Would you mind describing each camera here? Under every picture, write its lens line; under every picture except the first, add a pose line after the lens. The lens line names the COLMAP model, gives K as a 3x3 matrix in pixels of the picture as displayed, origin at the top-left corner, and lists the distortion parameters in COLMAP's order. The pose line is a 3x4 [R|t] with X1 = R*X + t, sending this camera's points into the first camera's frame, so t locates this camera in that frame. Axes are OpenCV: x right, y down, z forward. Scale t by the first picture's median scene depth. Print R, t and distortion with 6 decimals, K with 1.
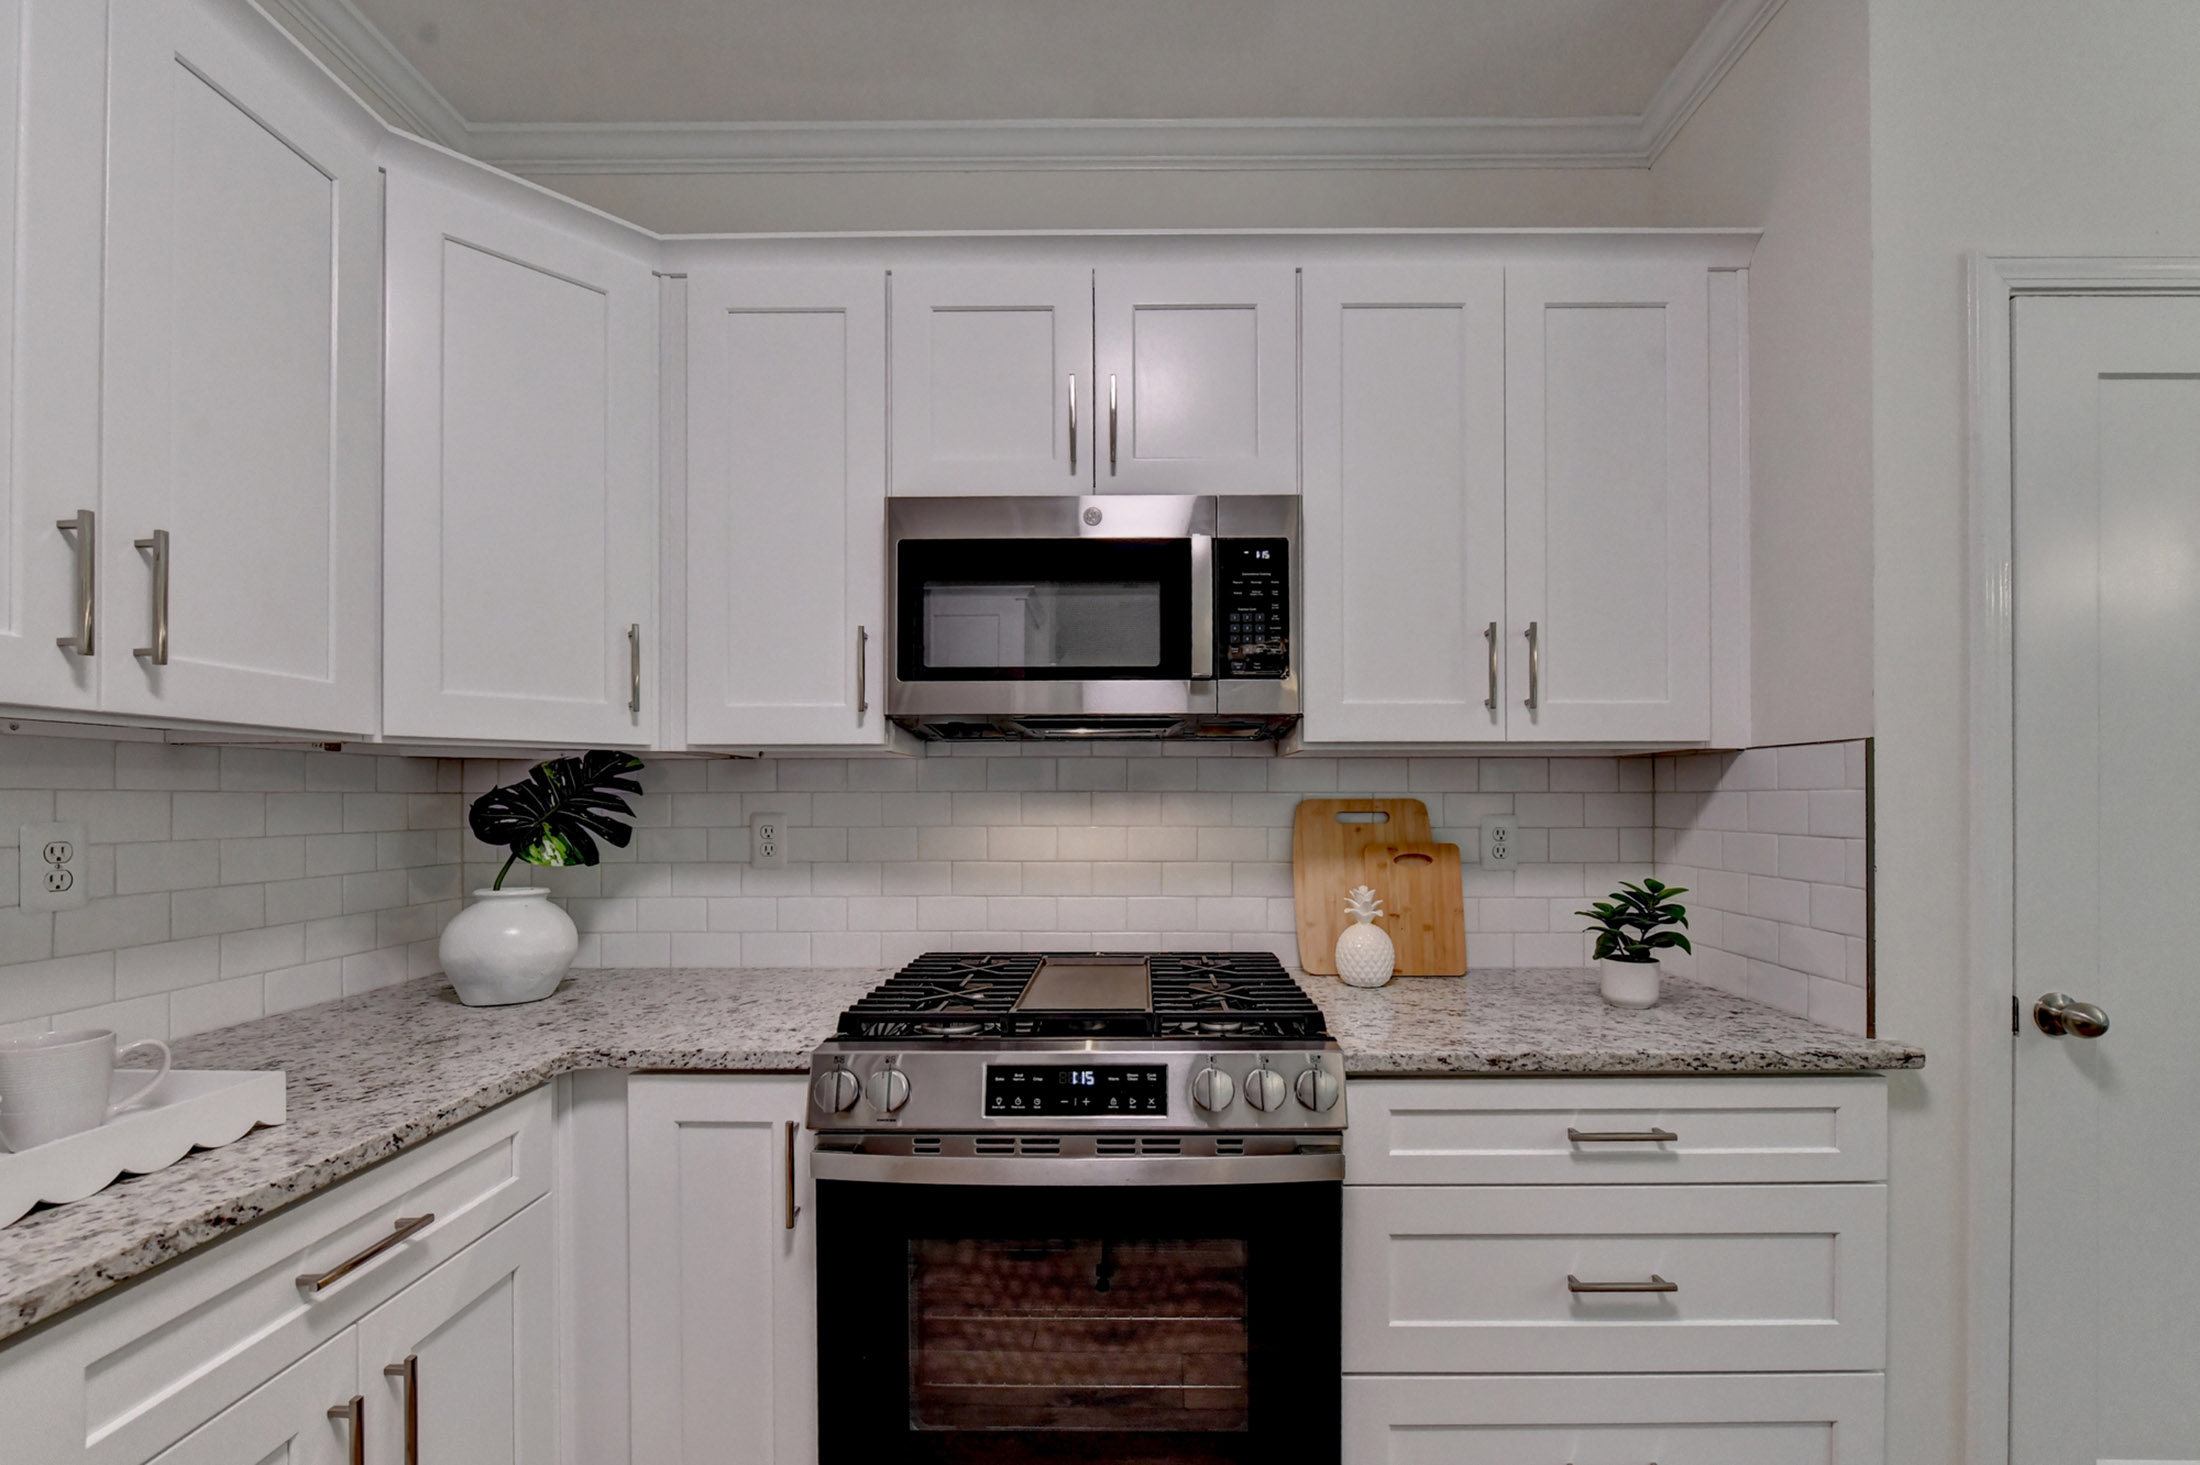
lens RADIAL K [[903.6, 0, 1134.3], [0, 903.6, 799.1], [0, 0, 1]] dist [-0.006120, -0.000664]
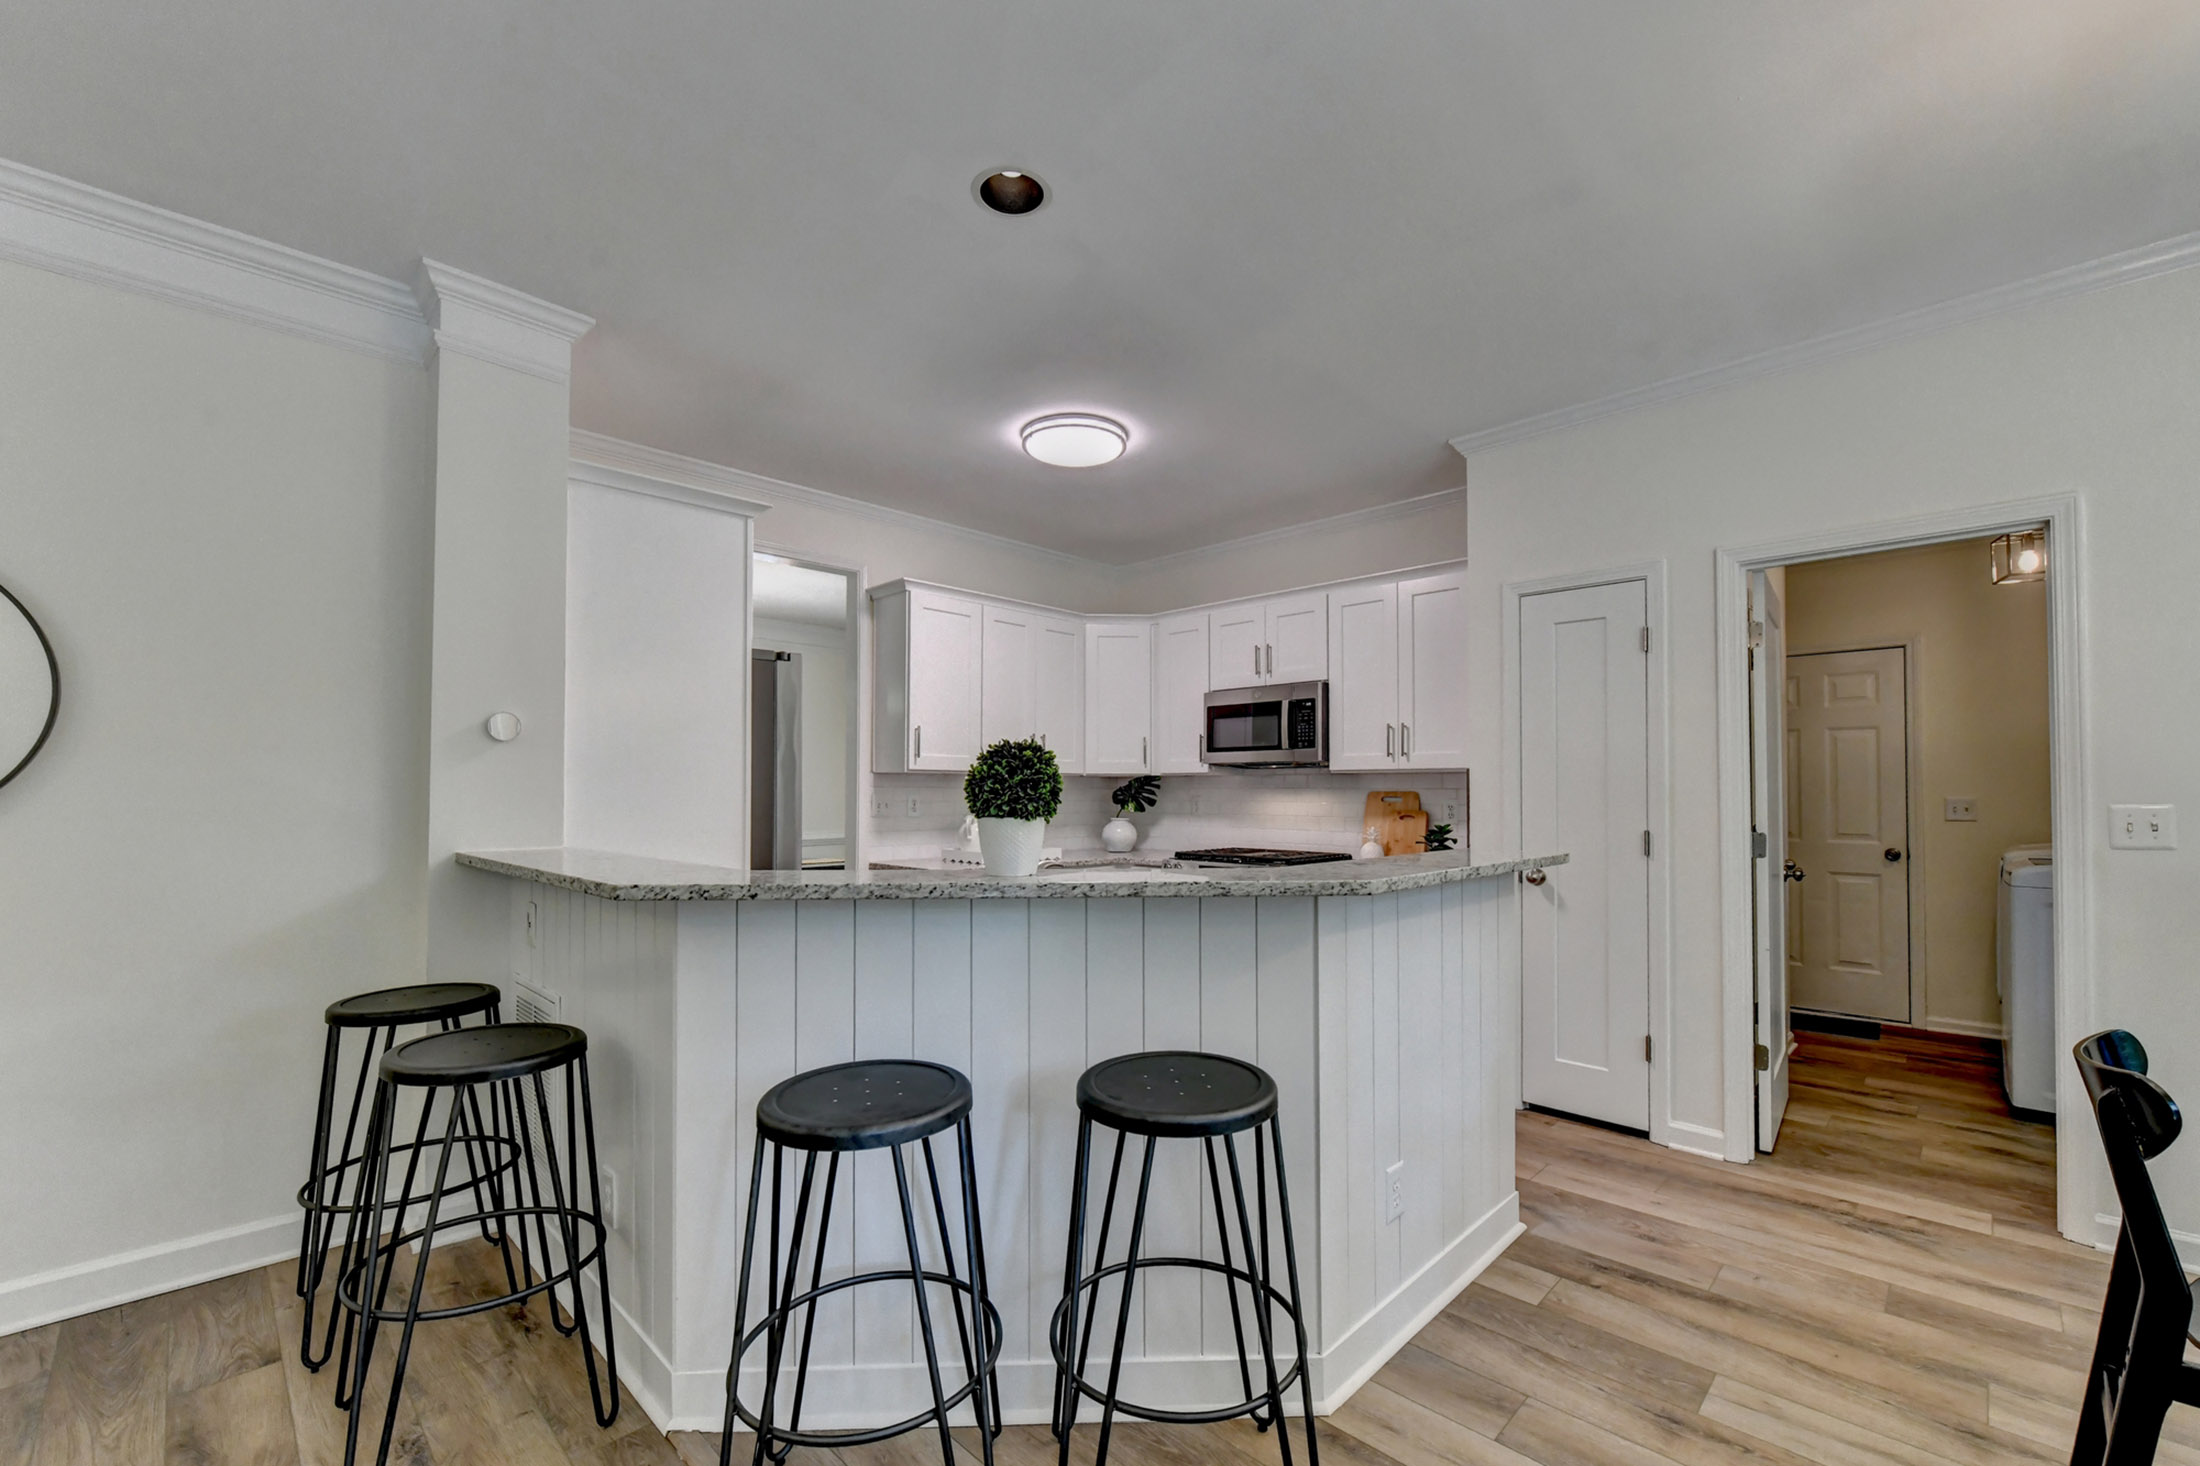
lens RADIAL K [[911.8, 0, 1132.9], [0, 911.8, 770.2], [0, 0, 1]] dist [-0.001985, -0.000457]
pose [[0.726078, -0.012744, -0.687494, 1.698336], [-0.004108, 0.999730, -0.022869, 0.001853], [0.687600, 0.019429, 0.725830, -1.438576]]
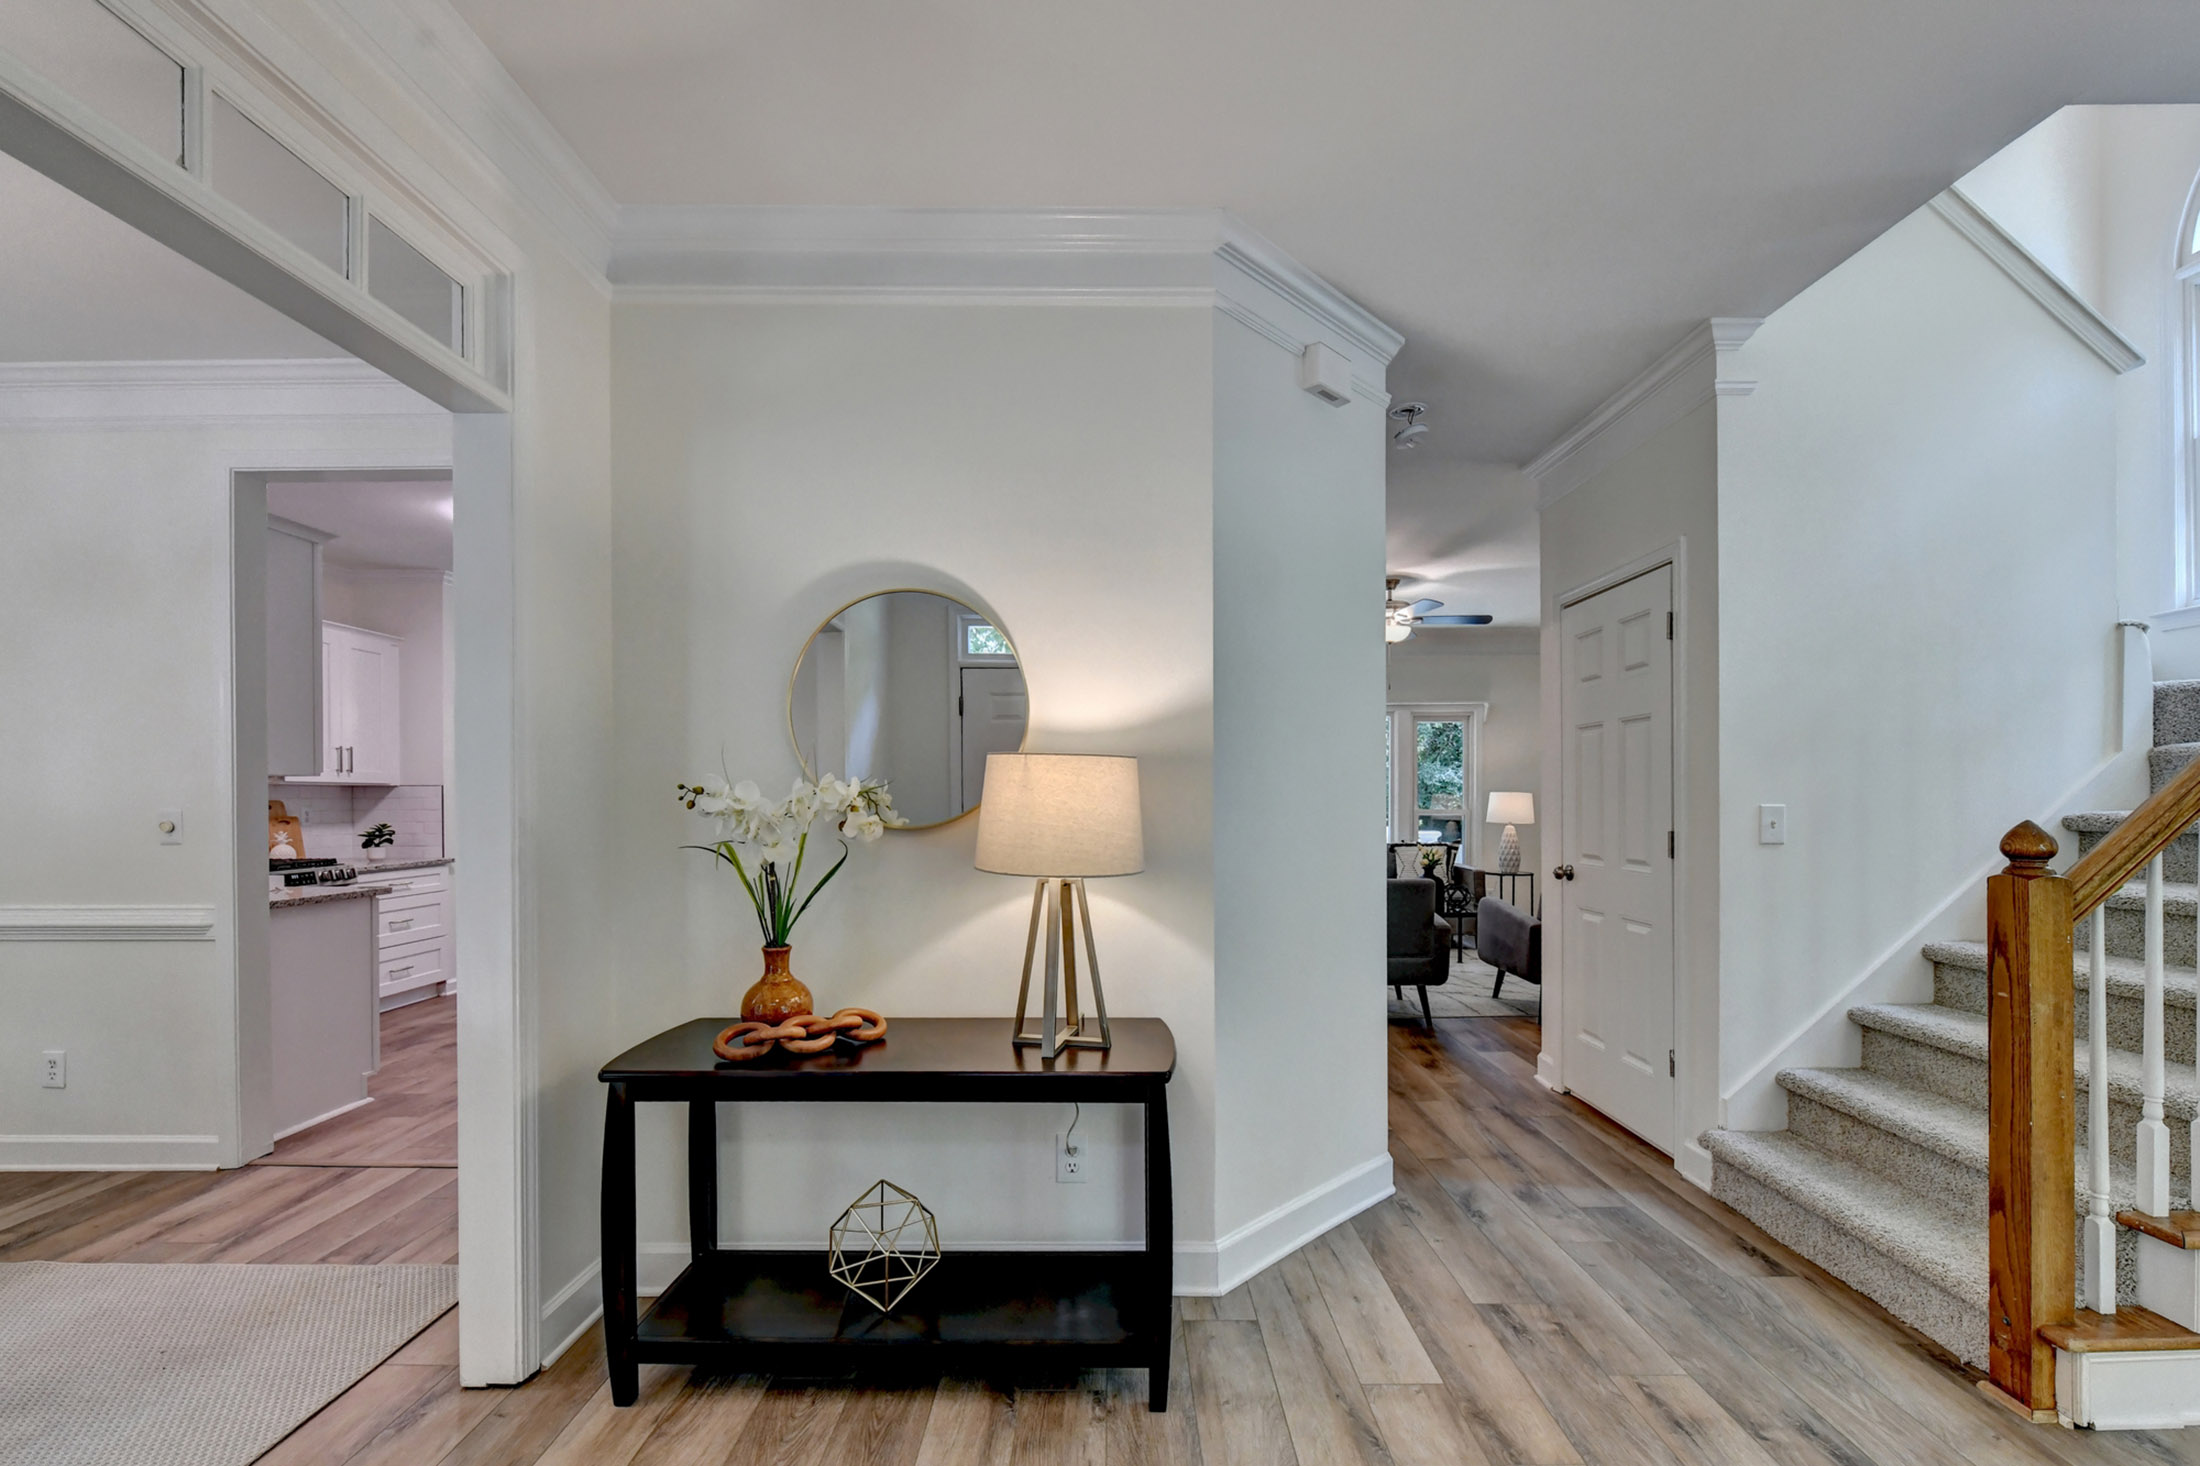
lens RADIAL K [[918.7, 0, 1114.4], [0, 918.7, 798.3], [0, 0, 1]] dist [-0.008675, 0.000093]
pose [[-0.001604, 0.002992, 0.999994, -2.941385], [0.007049, 0.999971, -0.002980, 0.022072], [-0.999974, 0.007044, -0.001625, -1.805904]]
